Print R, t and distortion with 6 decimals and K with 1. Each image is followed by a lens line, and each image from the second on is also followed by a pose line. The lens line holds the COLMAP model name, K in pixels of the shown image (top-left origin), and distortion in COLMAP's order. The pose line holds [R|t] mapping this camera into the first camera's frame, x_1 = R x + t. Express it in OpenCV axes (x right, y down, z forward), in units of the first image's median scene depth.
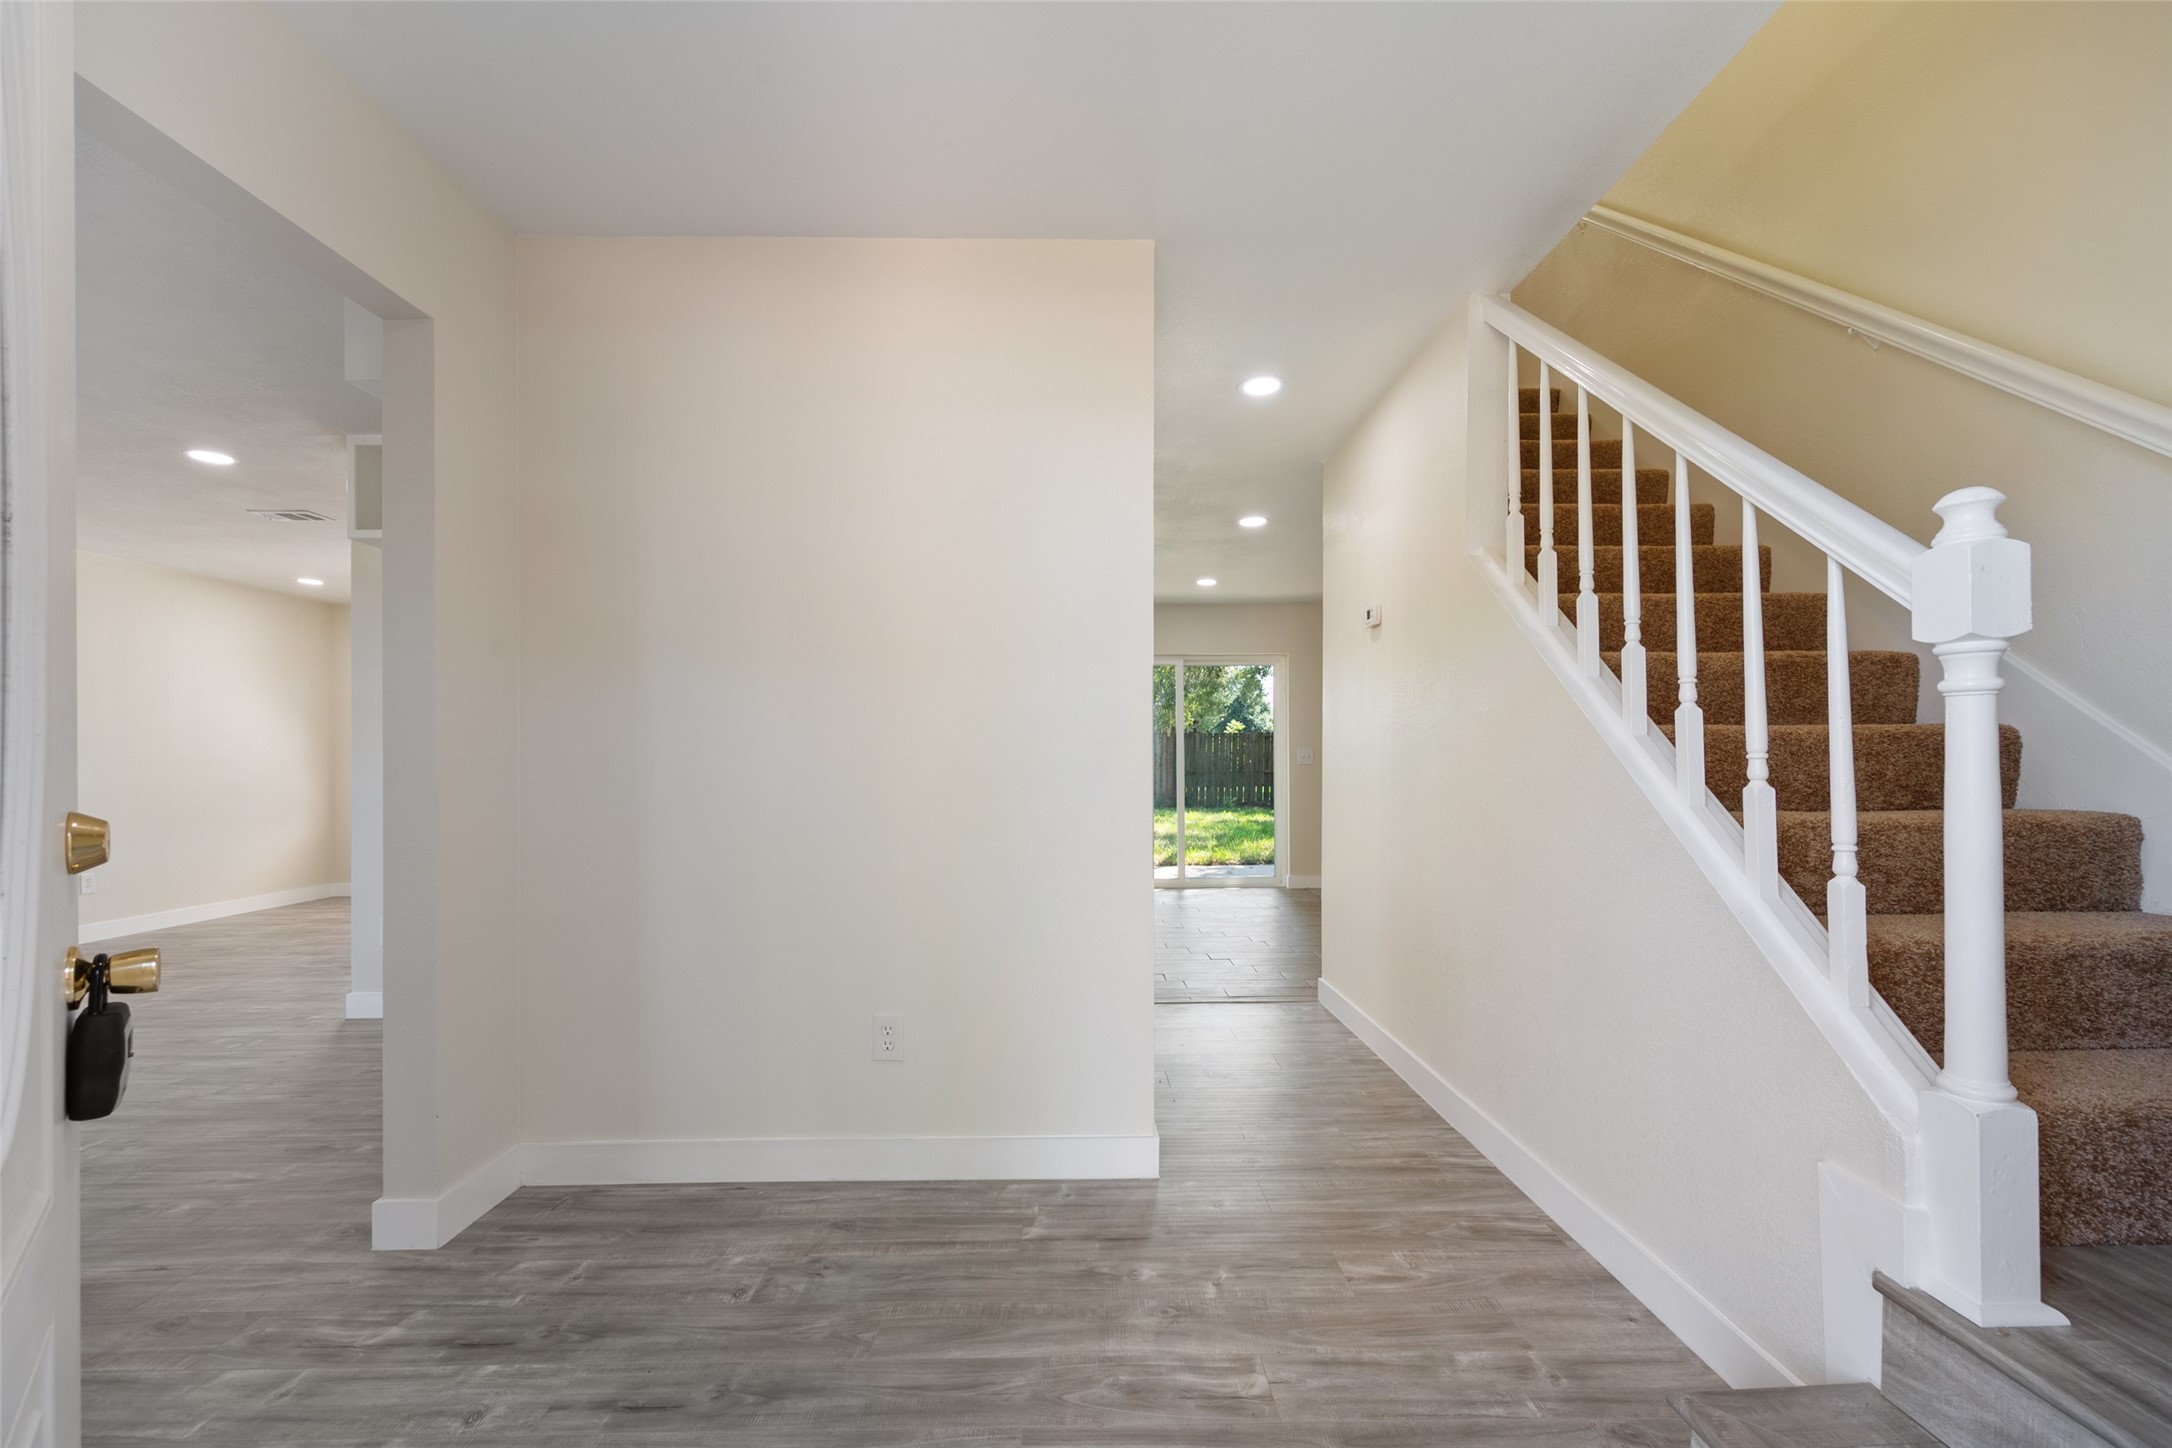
lens RADIAL K [[866.8, 0, 1082.8], [0, 866.8, 774.7], [0, 0, 1]] dist [0.000158, 0.000359]
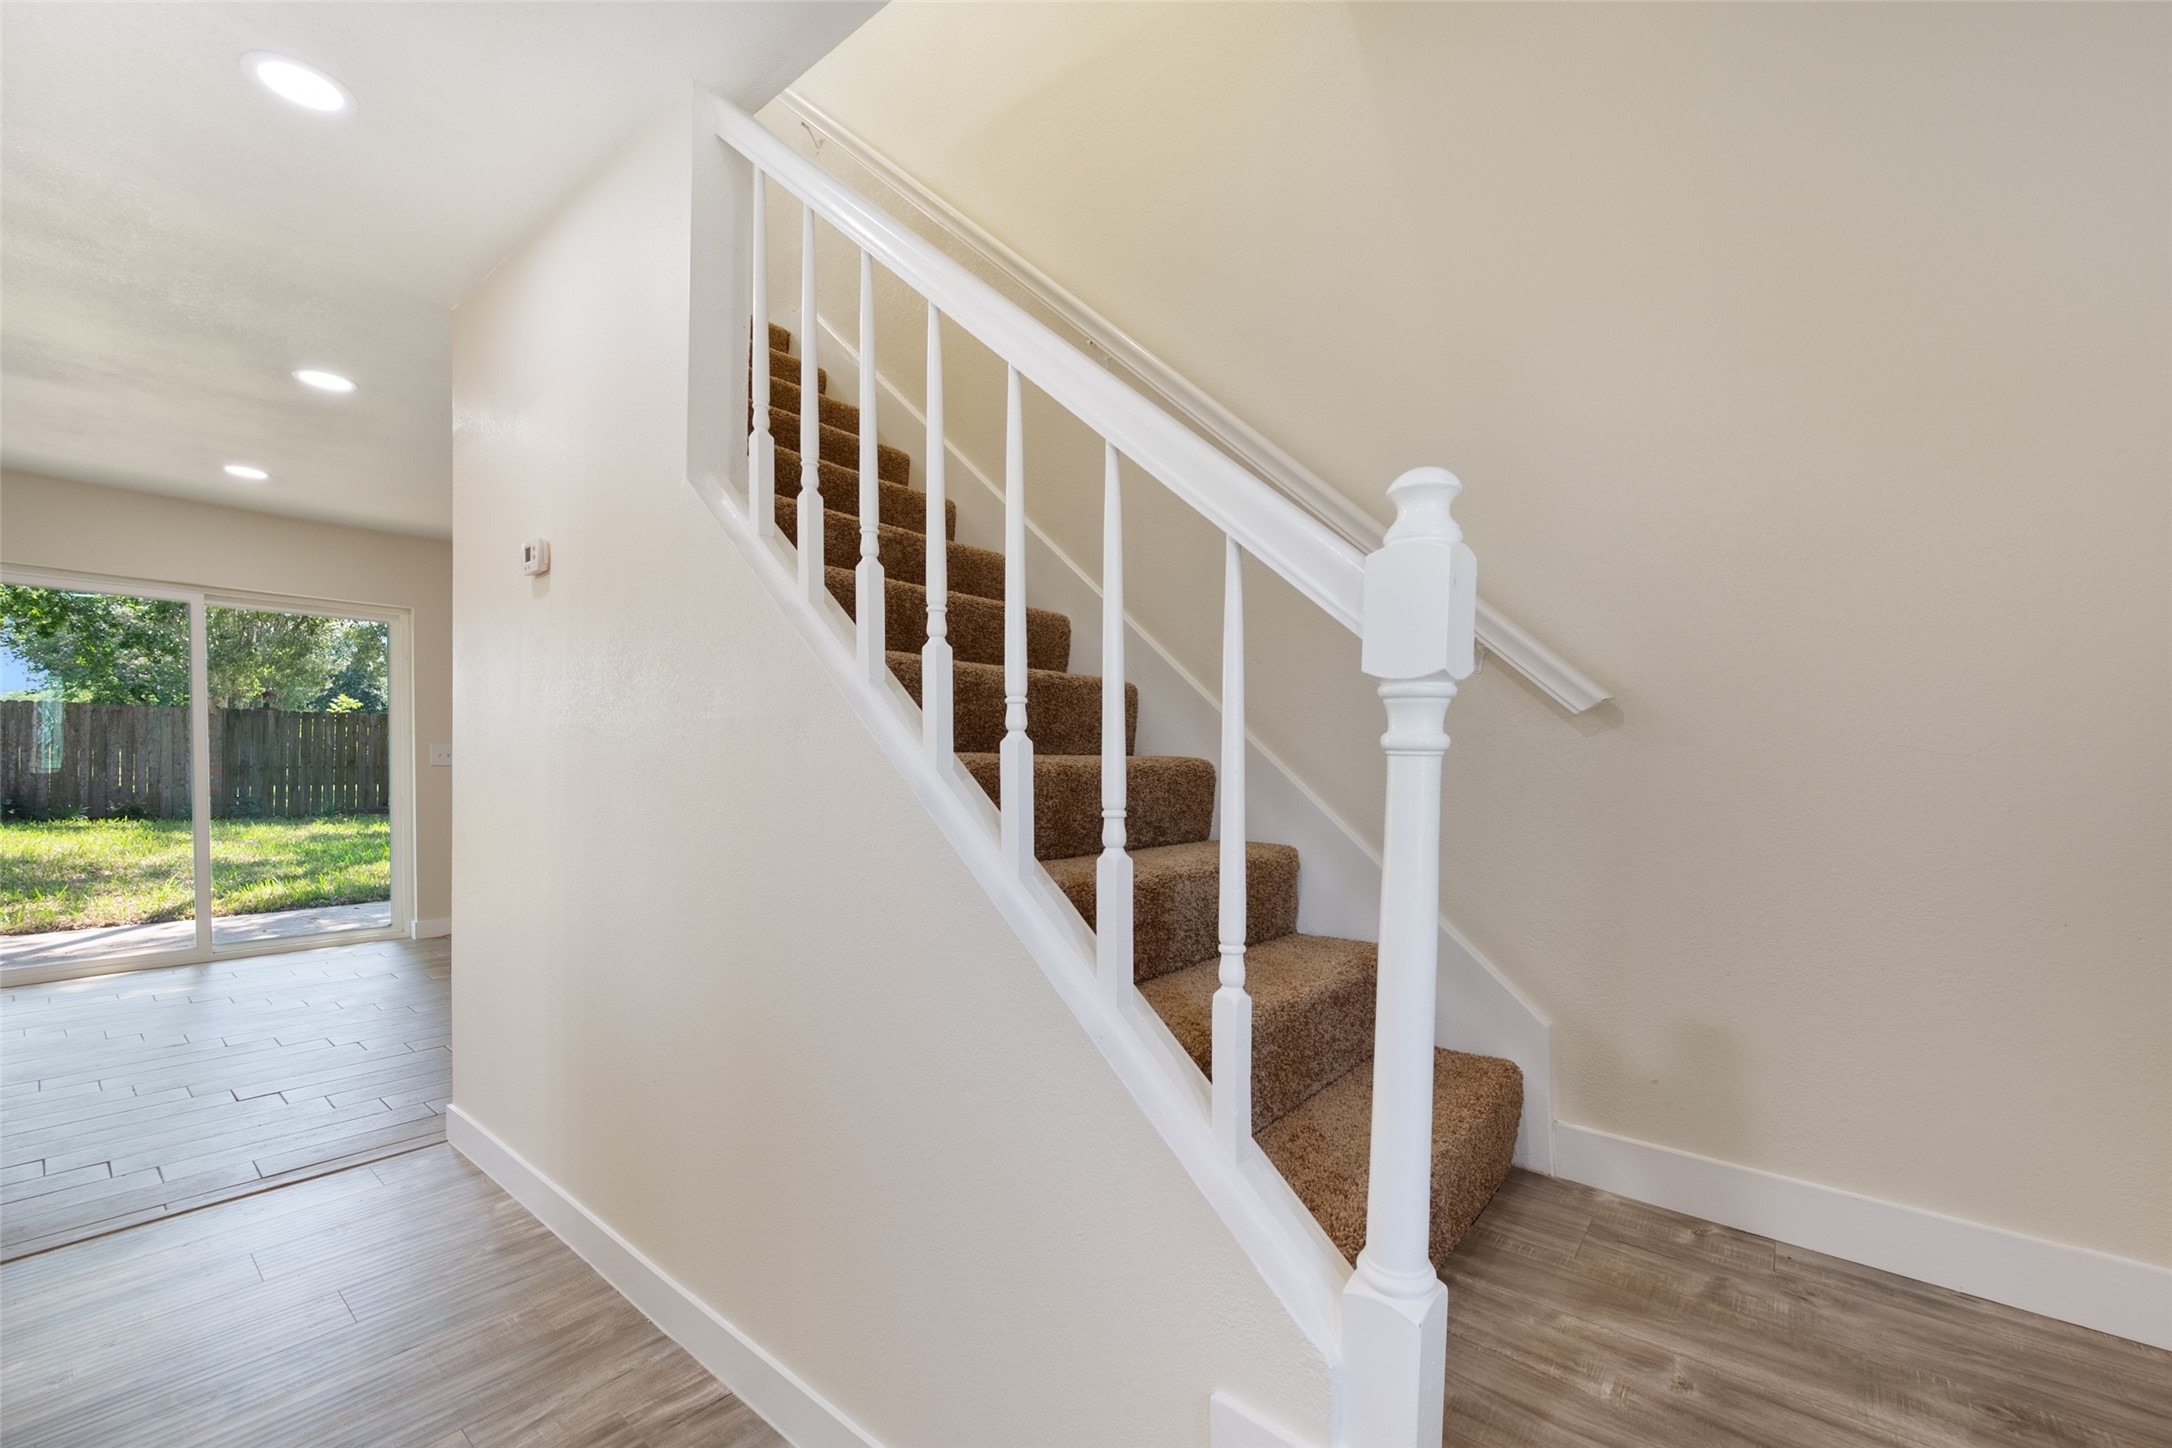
lens RADIAL K [[866.8, 0, 1082.8], [0, 866.8, 774.7], [0, 0, 1]] dist [0.000158, 0.000359]
pose [[0.644666, -0.002678, 0.764460, 0.100988], [-0.005440, 0.999952, 0.008090, -0.028331], [-0.764445, -0.009374, 0.644621, 0.264807]]
